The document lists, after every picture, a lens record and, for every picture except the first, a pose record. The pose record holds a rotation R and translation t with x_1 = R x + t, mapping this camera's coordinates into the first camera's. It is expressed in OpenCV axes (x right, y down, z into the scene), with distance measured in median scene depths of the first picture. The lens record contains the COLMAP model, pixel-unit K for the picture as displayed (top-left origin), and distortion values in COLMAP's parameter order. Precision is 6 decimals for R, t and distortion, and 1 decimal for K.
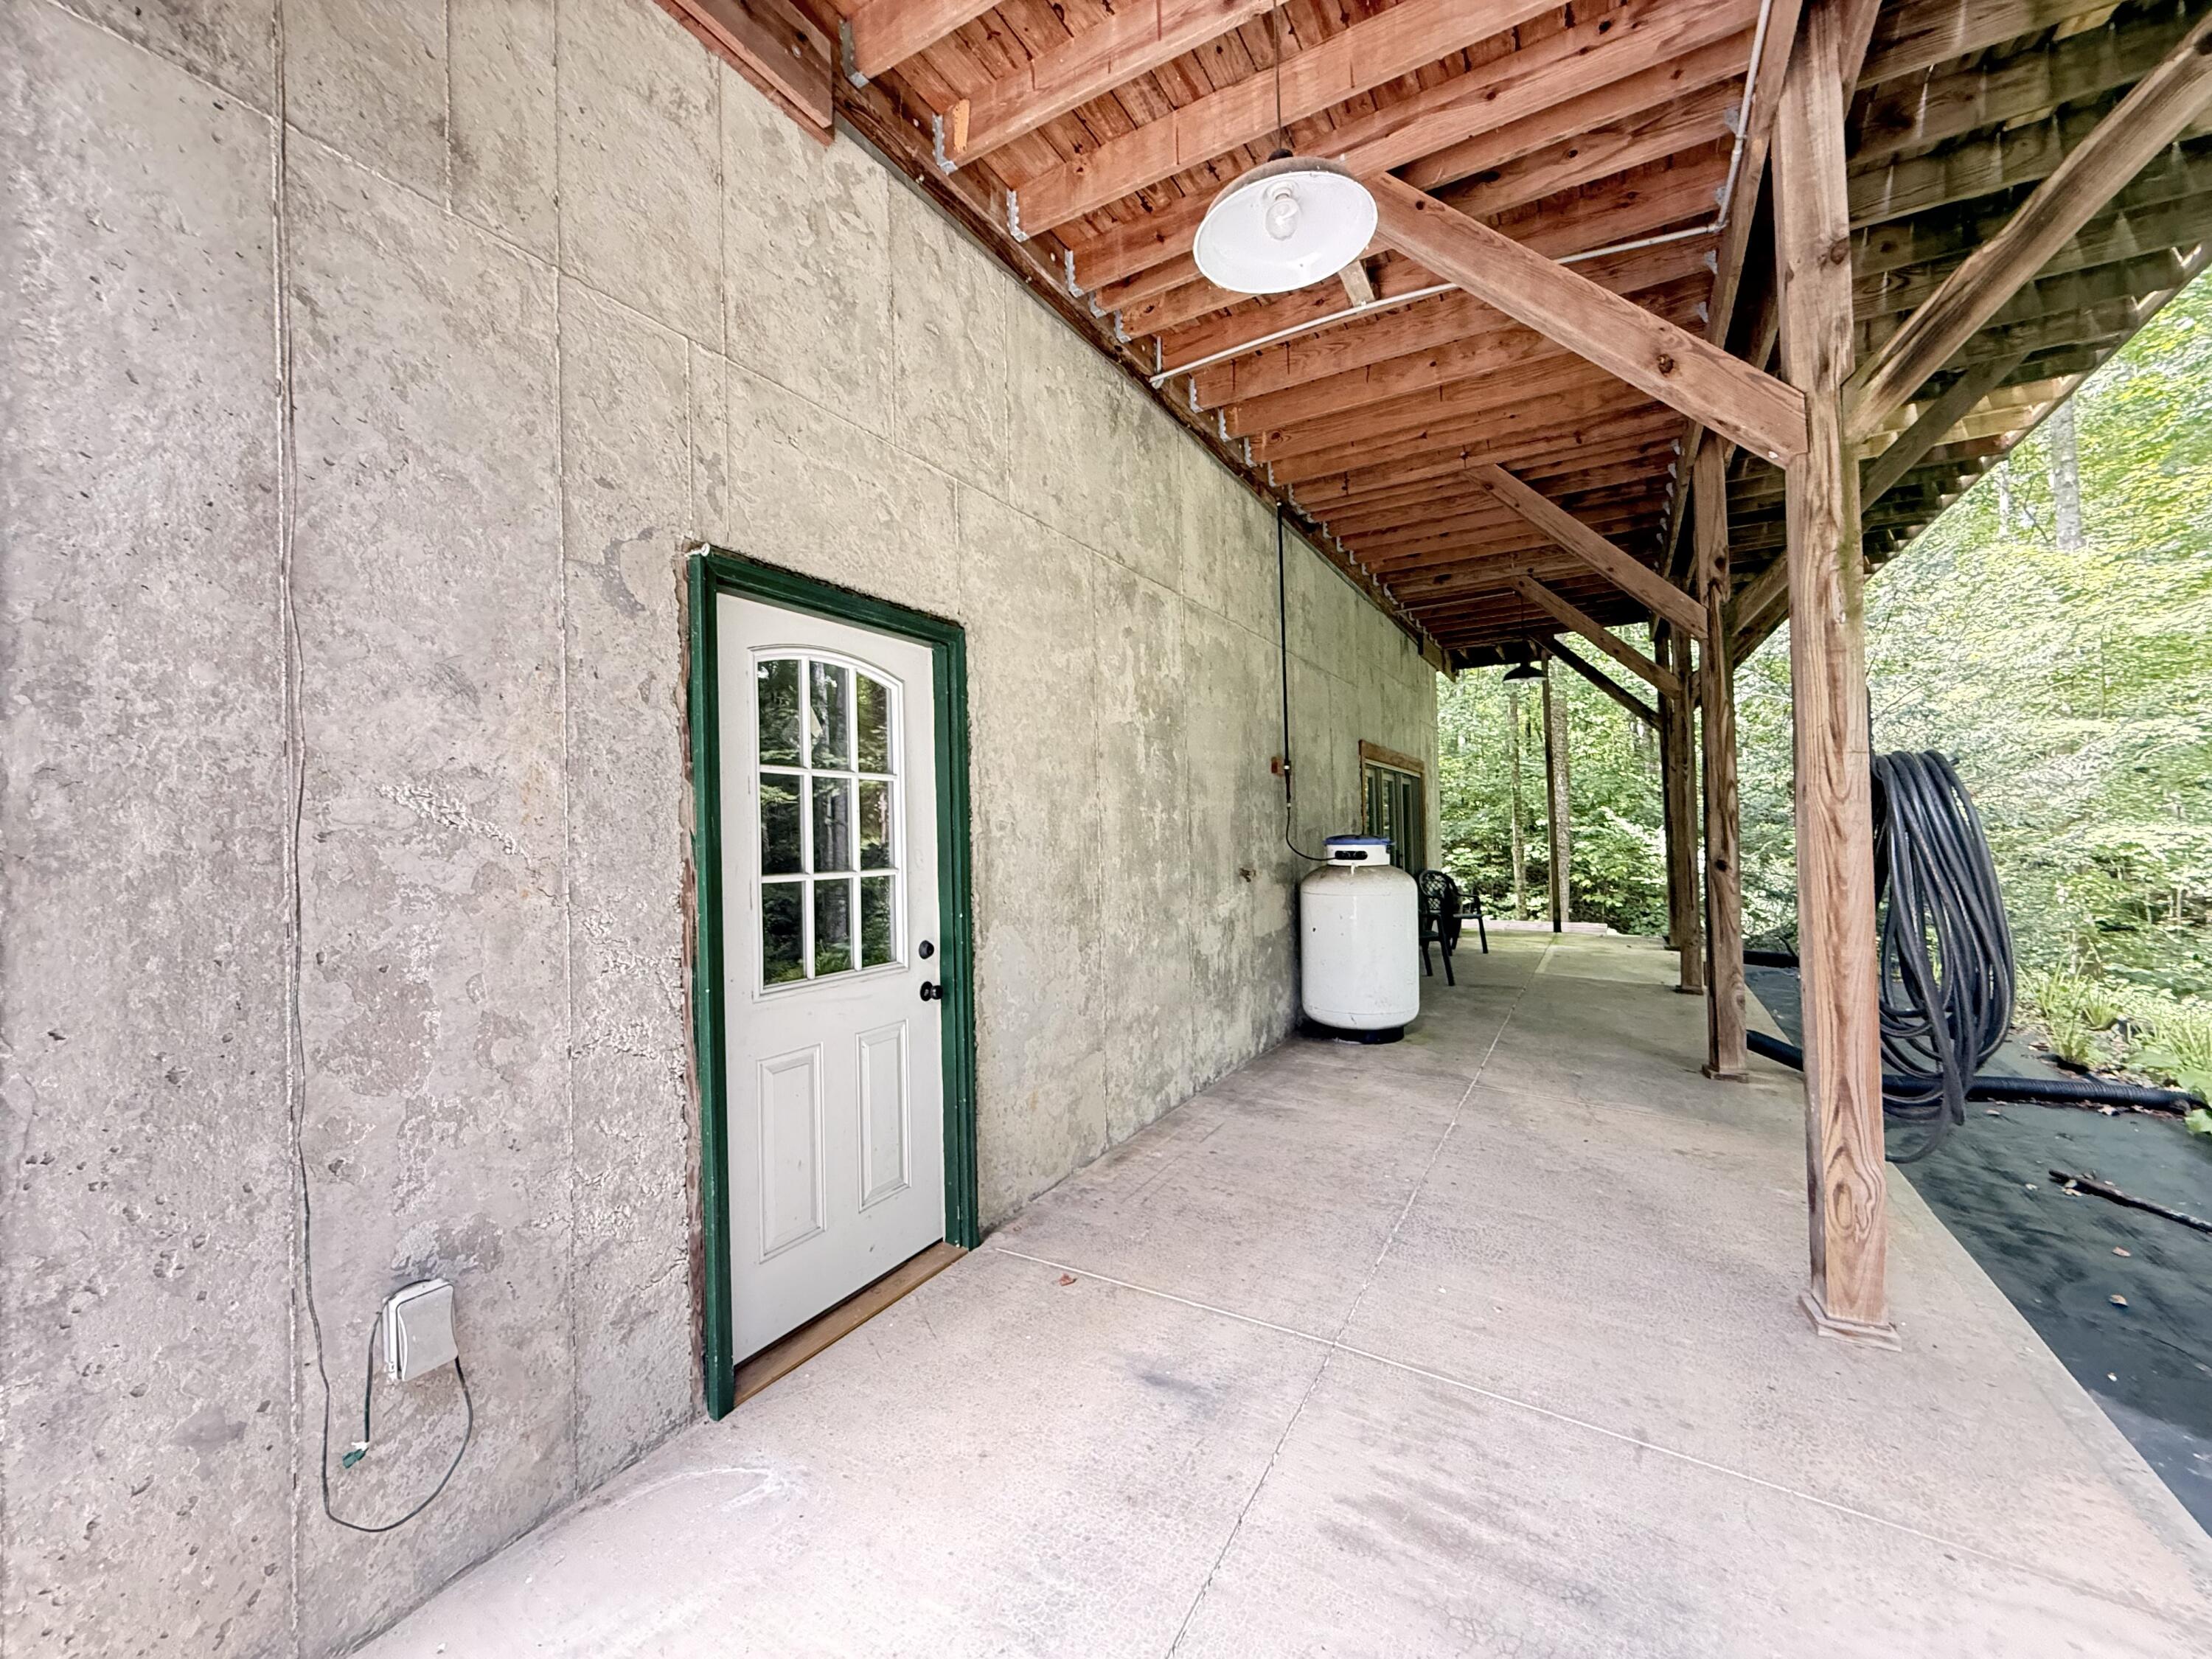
lens RADIAL K [[883.0, 0, 1102.5], [0, 883.0, 825.4], [0, 0, 1]] dist [0.000033, 0.000562]
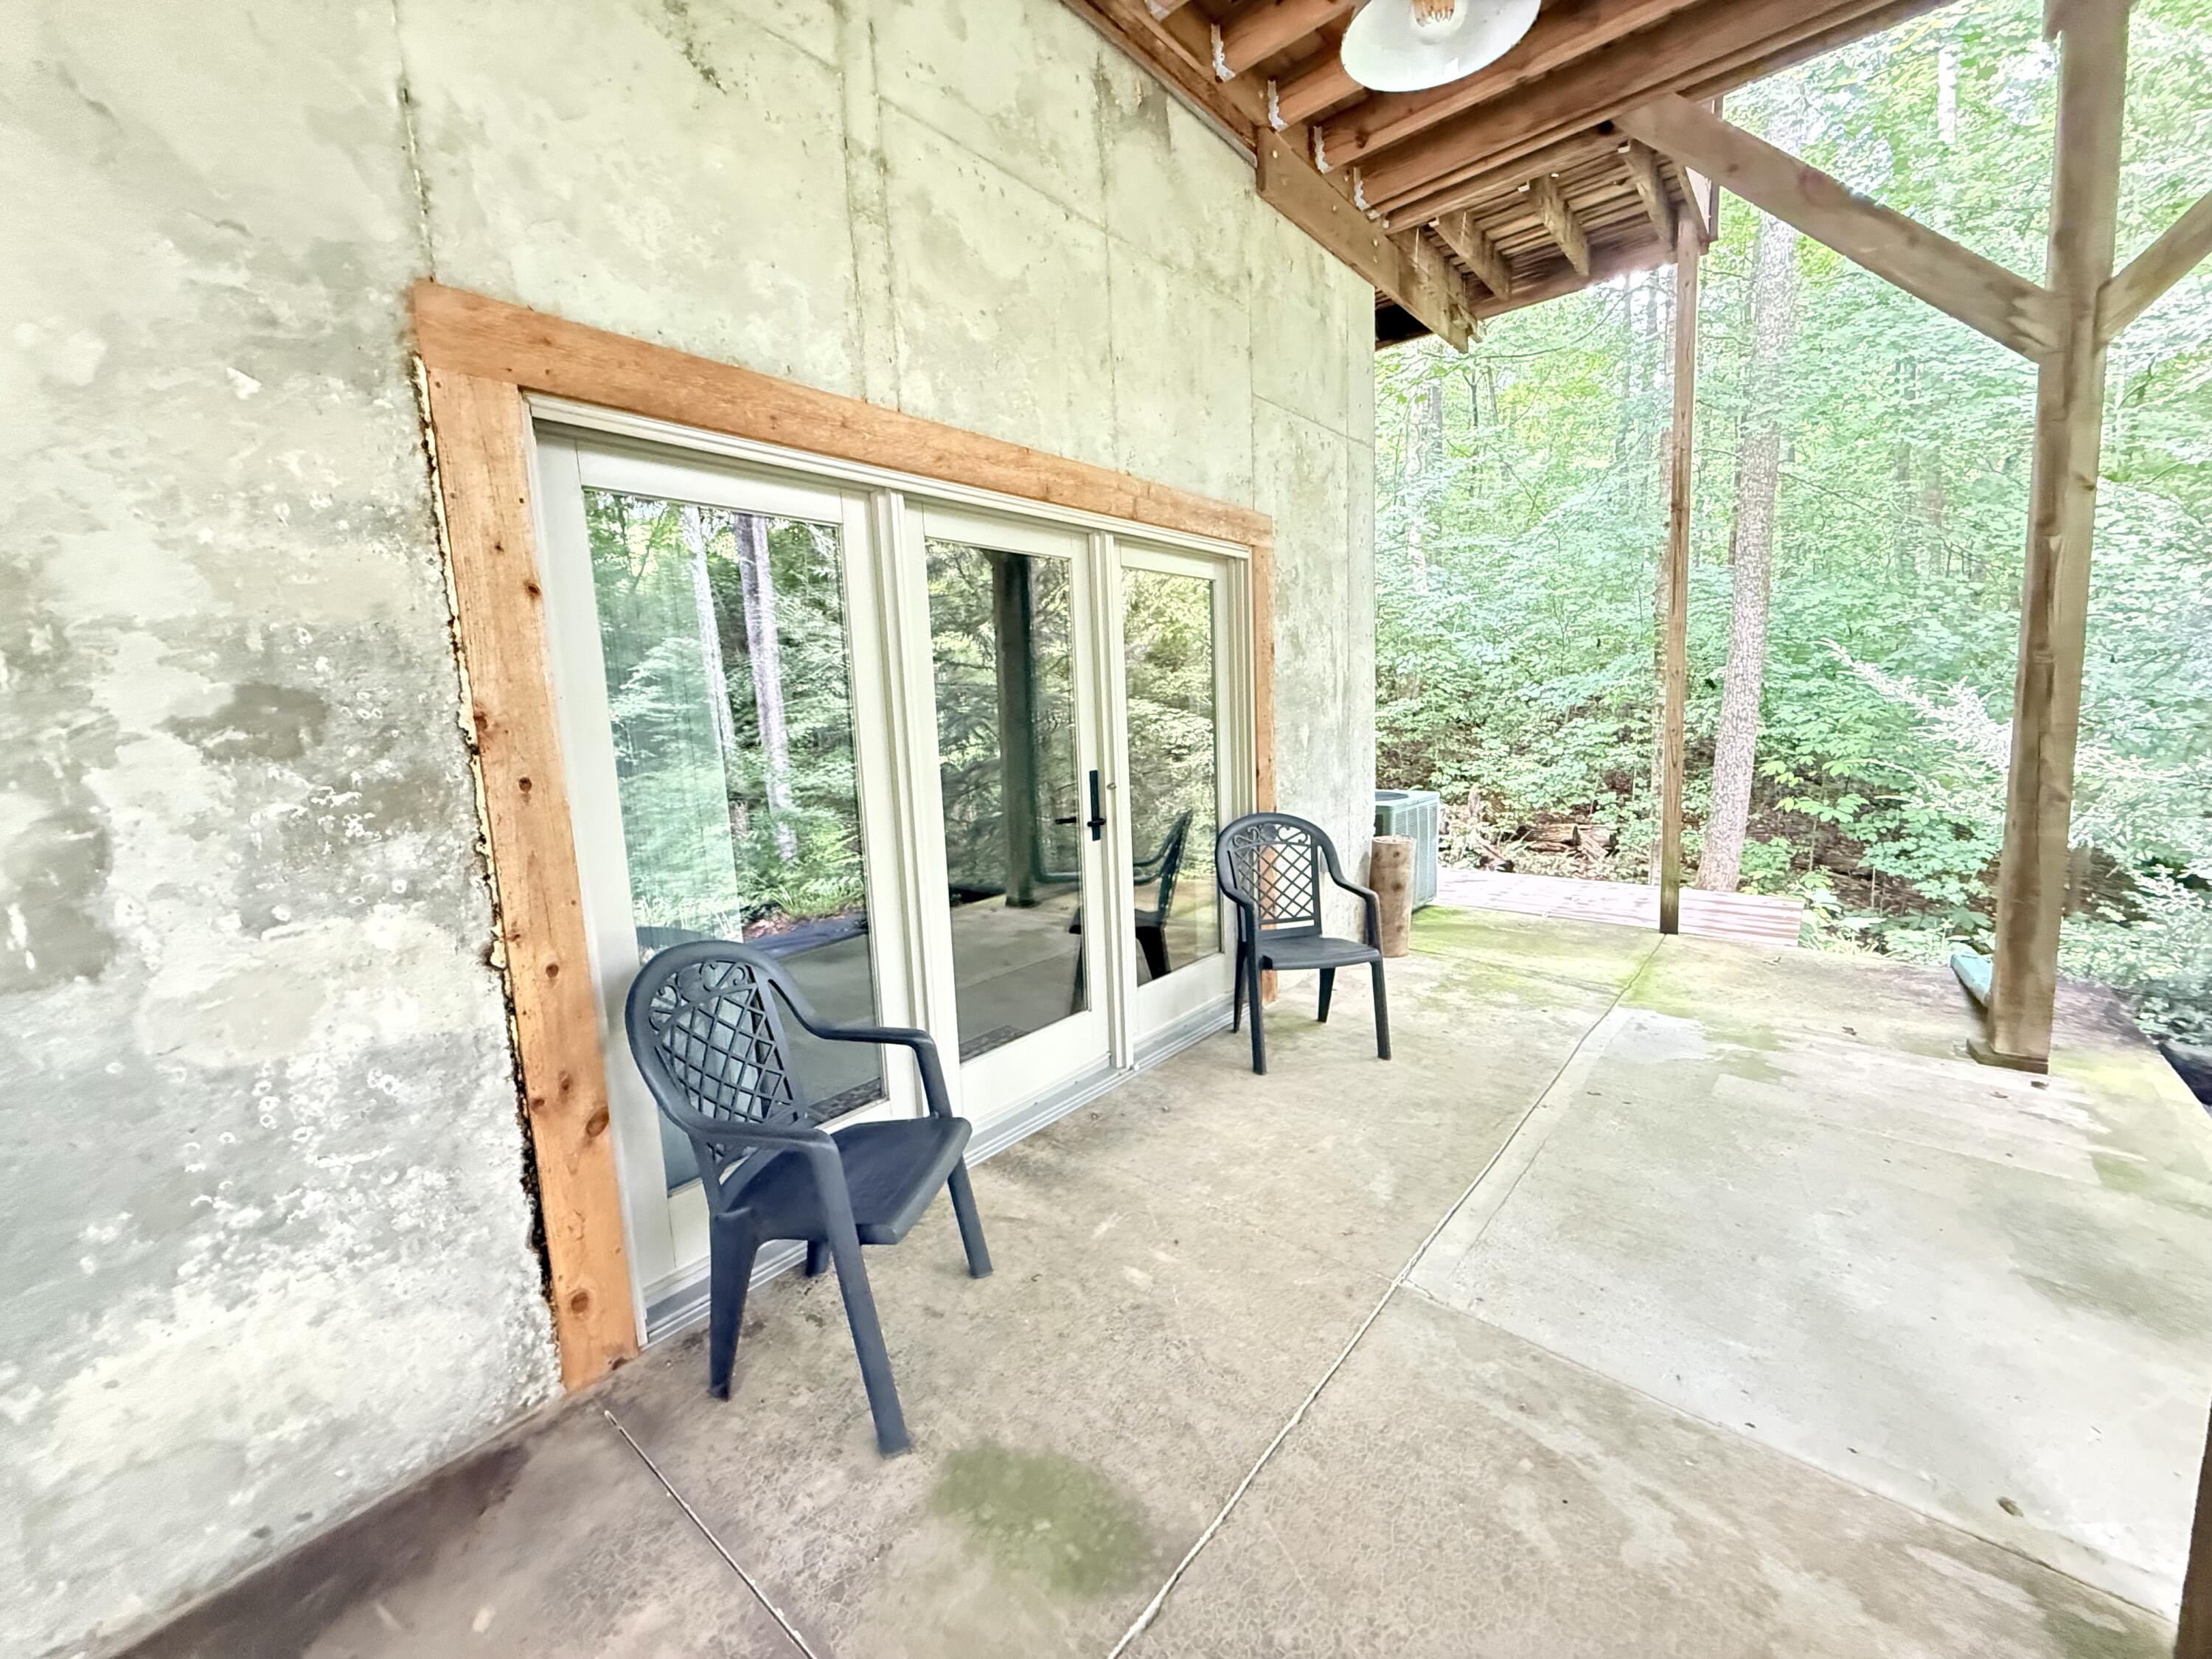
lens RADIAL K [[883.0, 0, 1112.5], [0, 883.0, 825.9], [0, 0, 1]] dist [0.000033, 0.000562]
pose [[0.984018, 0.013568, -0.177550, 0.210824], [0.013149, 0.988834, 0.148439, 0.004001], [0.177582, -0.148401, 0.972852, 0.344302]]
